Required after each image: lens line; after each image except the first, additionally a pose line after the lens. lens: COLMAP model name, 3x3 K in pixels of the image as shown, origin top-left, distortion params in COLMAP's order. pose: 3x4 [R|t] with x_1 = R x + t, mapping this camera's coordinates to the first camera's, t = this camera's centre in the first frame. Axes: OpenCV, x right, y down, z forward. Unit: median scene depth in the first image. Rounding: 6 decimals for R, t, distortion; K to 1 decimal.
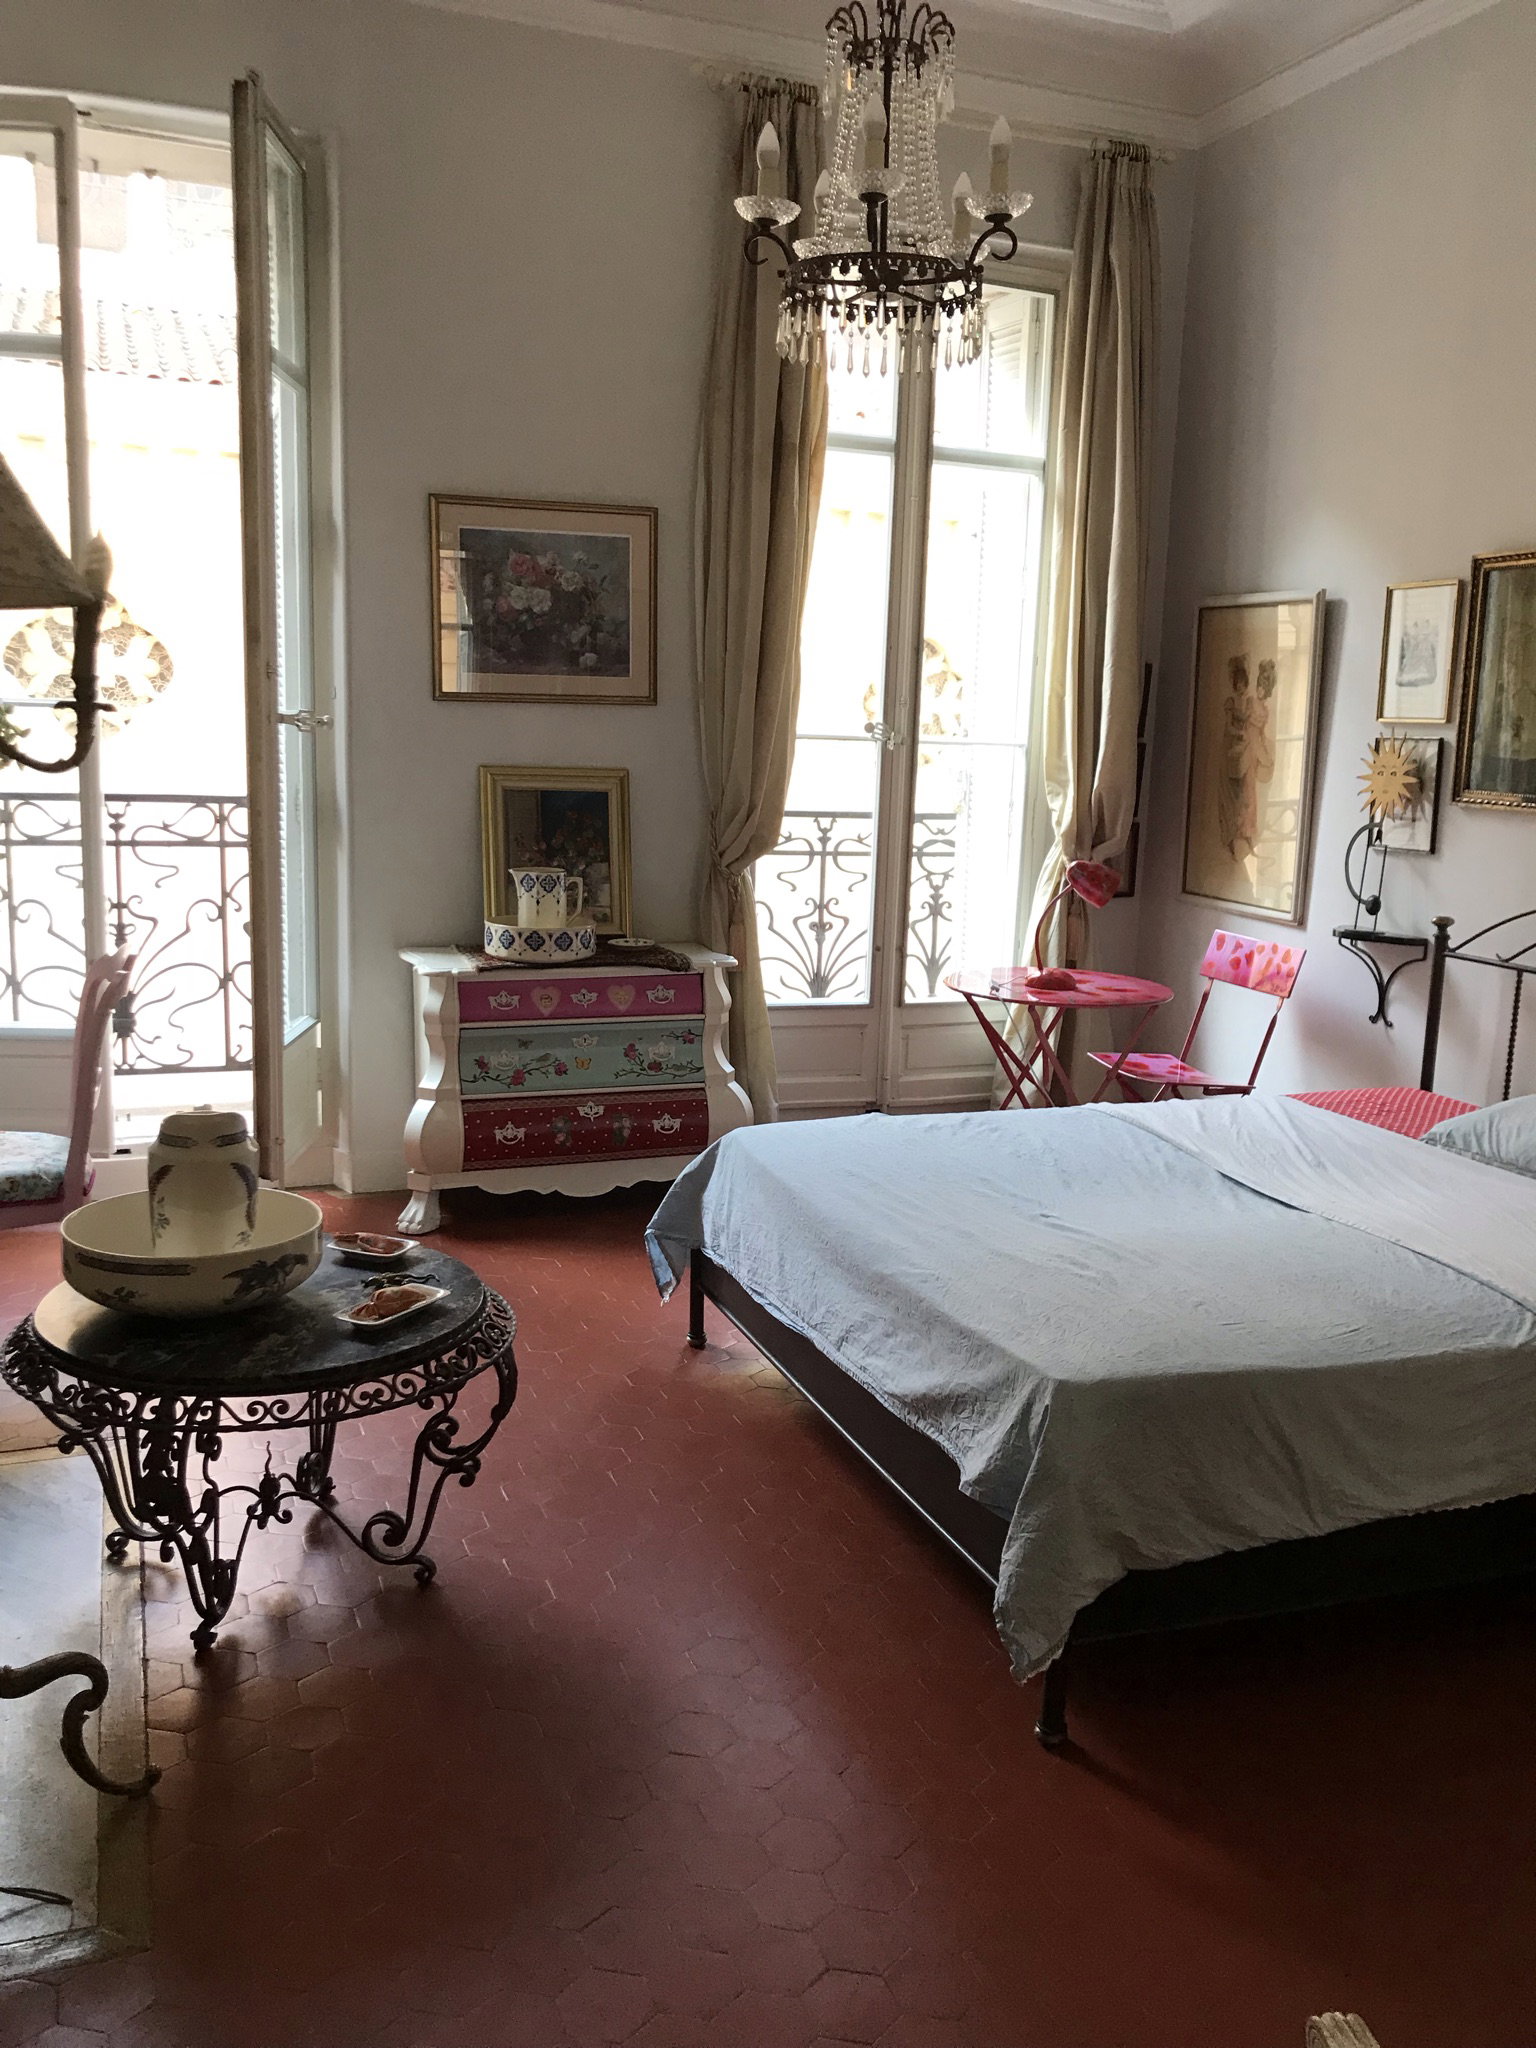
lens RADIAL K [[1670.1, 0, 762.8], [0, 1670.1, 1024.5], [0, 0, 1]] dist [0.037503, -0.044381]
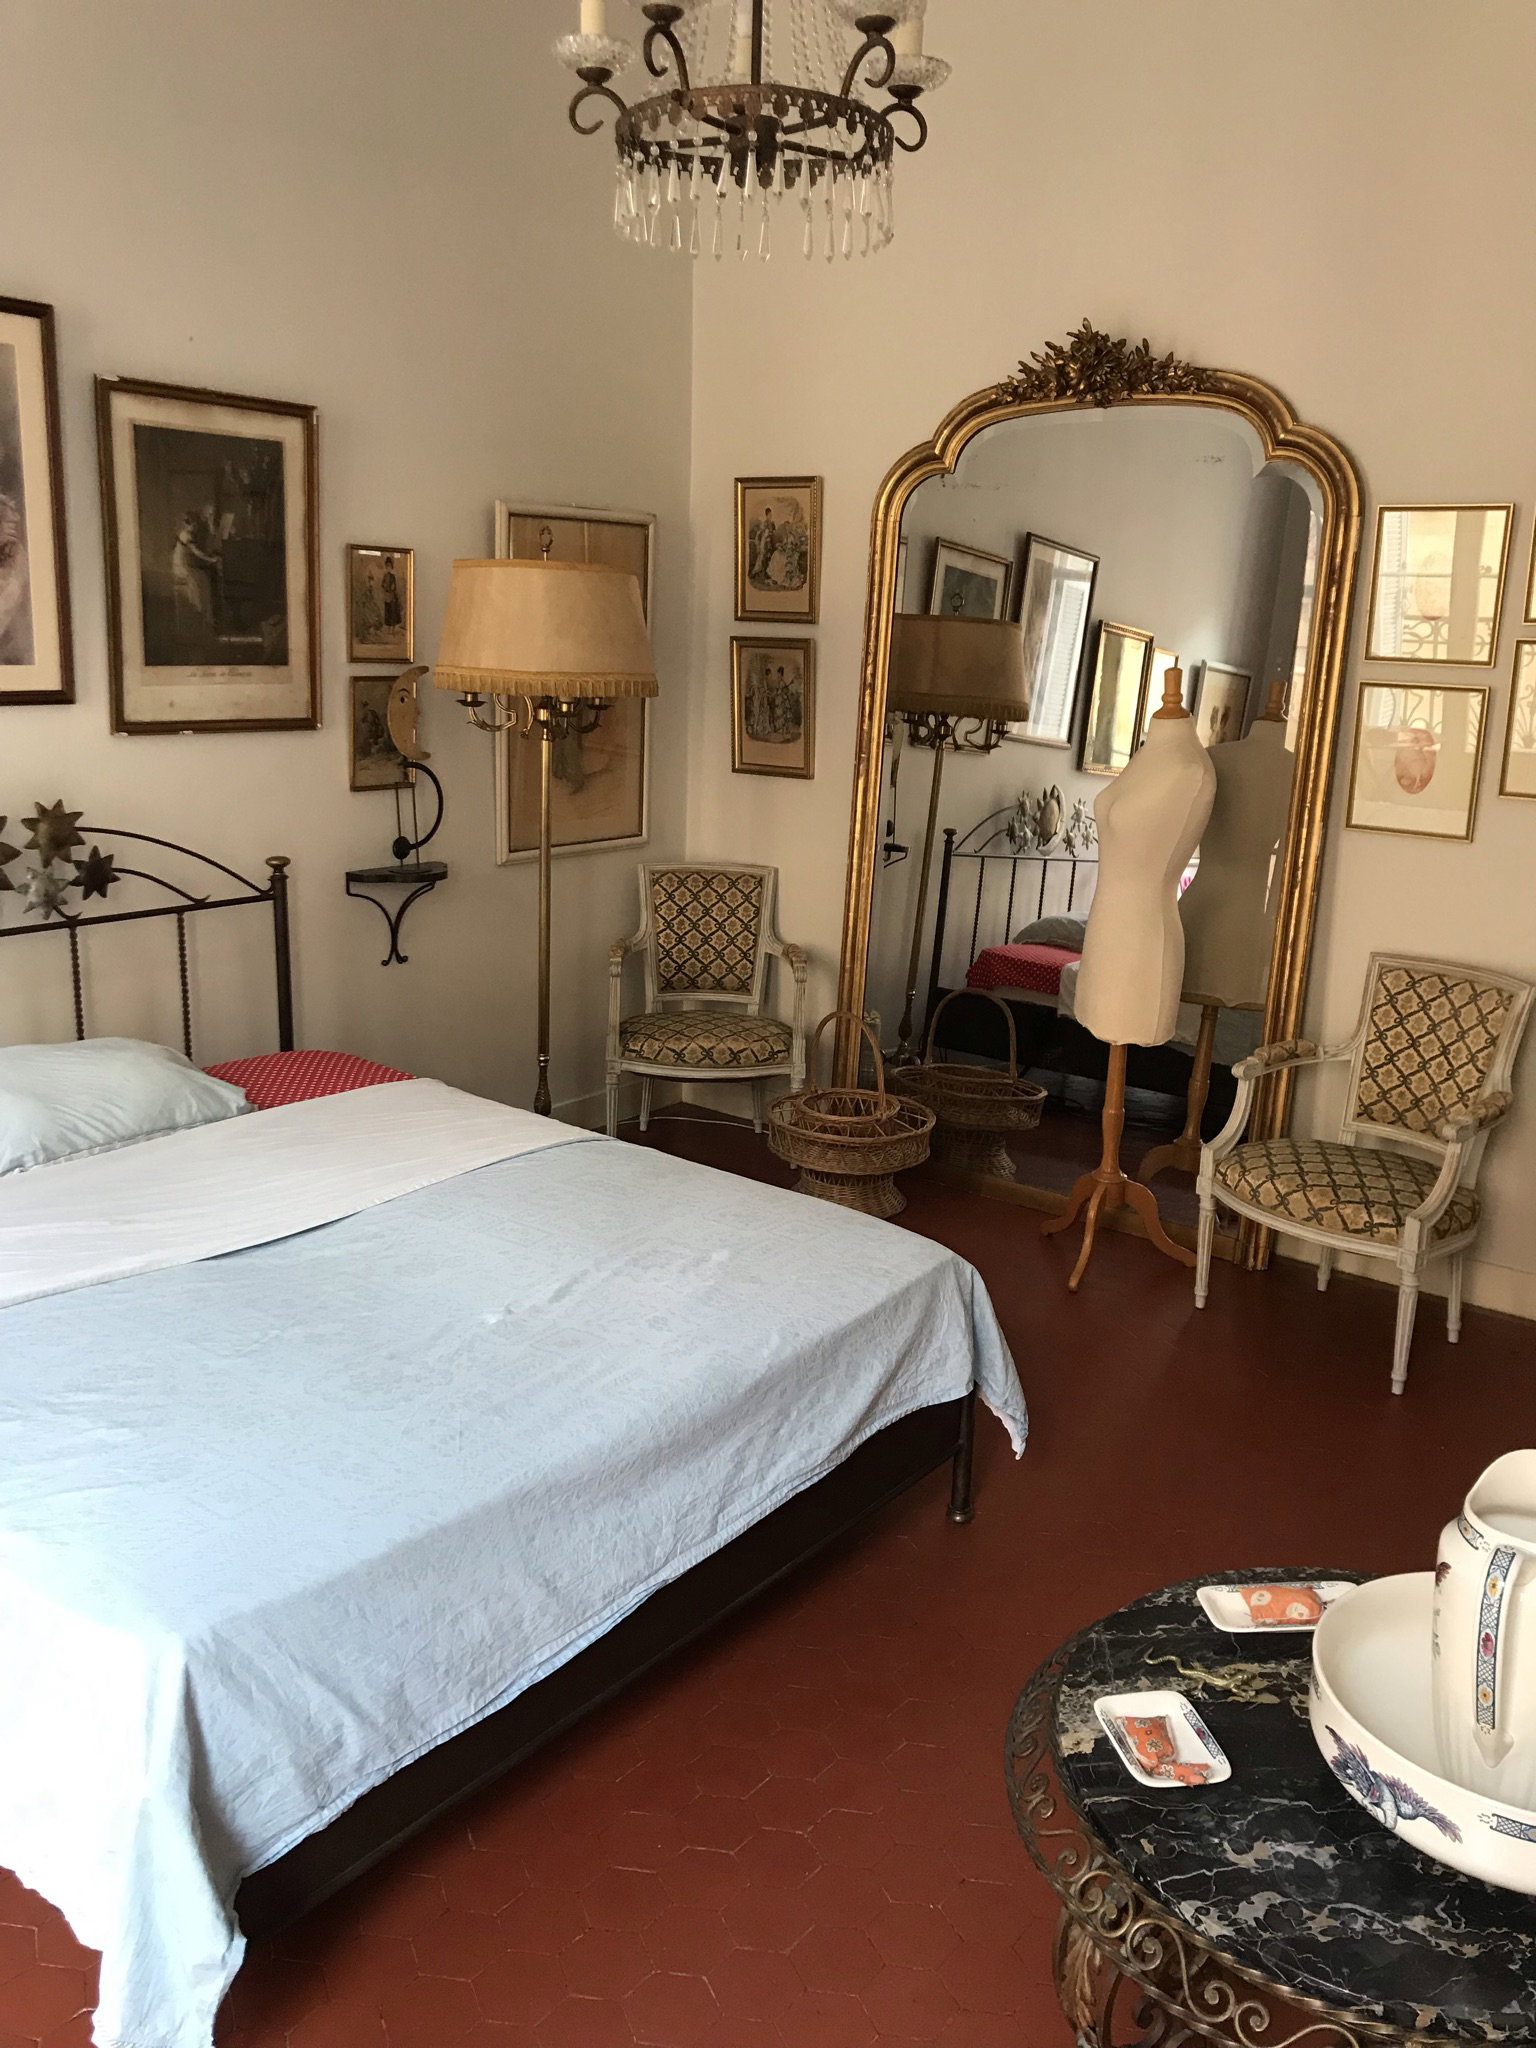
lens RADIAL K [[1670.1, 0, 765.1], [0, 1670.1, 1034.3], [0, 0, 1]] dist [0.037503, -0.044381]
pose [[-0.527176, -0.247579, 0.812890, -0.349969], [0.105084, 0.930279, 0.351480, -0.189030], [-0.843234, 0.270714, -0.464404, 0.820054]]
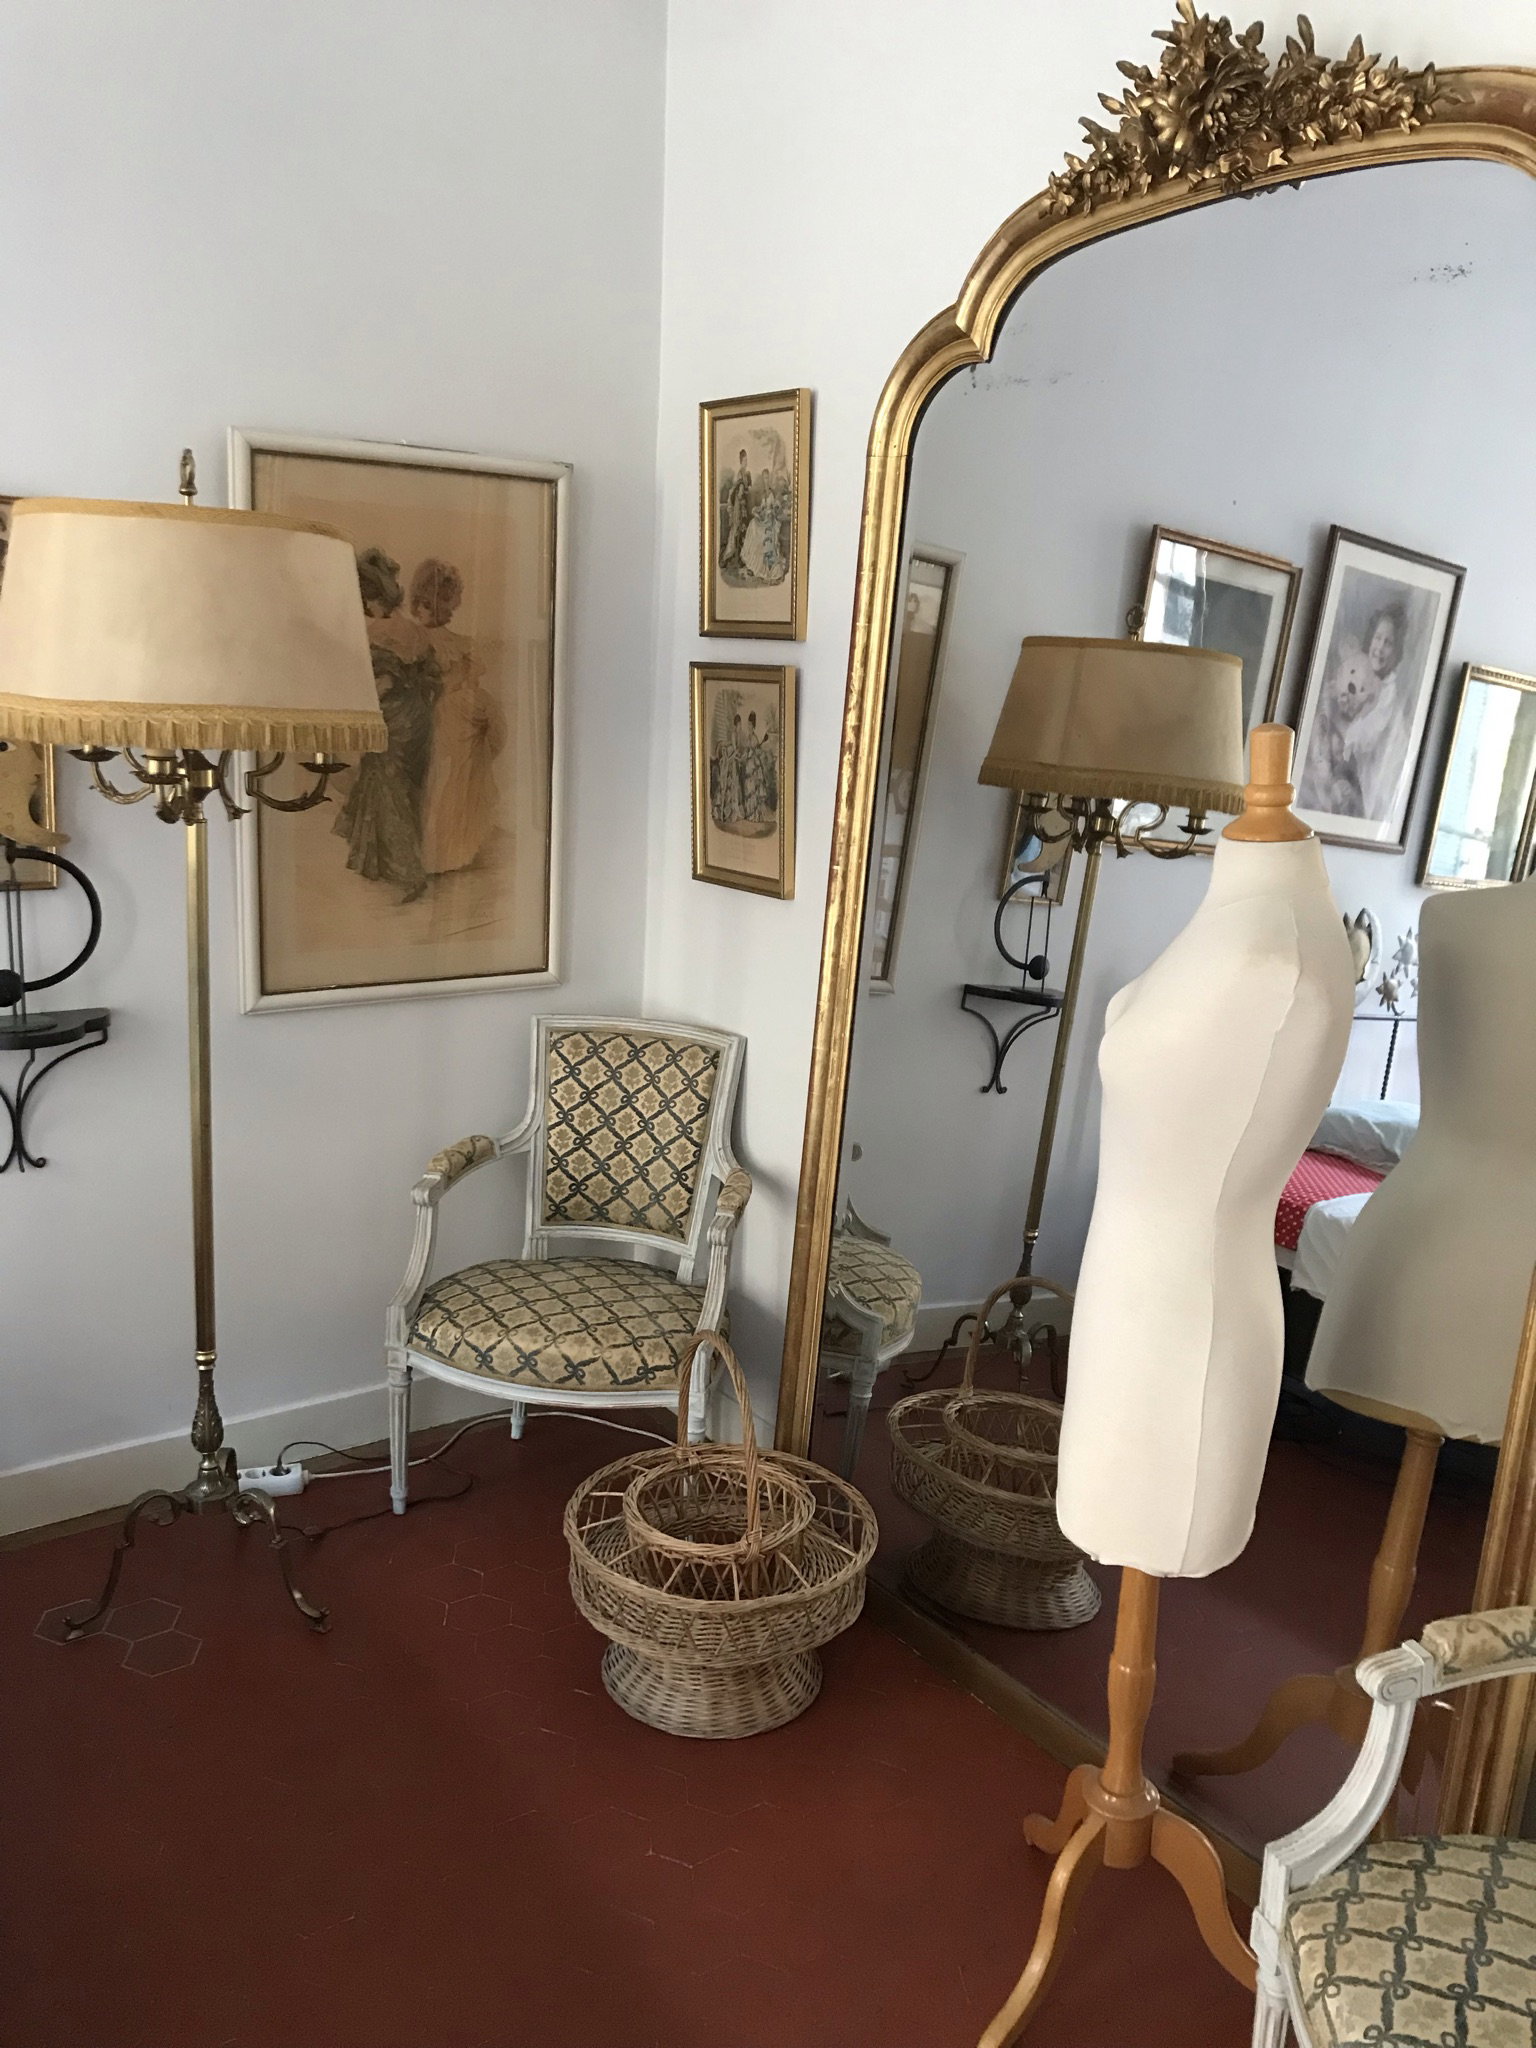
lens RADIAL K [[1670.1, 0, 774.7], [0, 1670.1, 1030.8], [0, 0, 1]] dist [0.037503, -0.044381]
pose [[-0.269780, -0.248989, 0.930174, -0.188812], [0.115966, 0.950559, 0.288079, -0.138771], [-0.955914, 0.185587, -0.227567, 0.593821]]
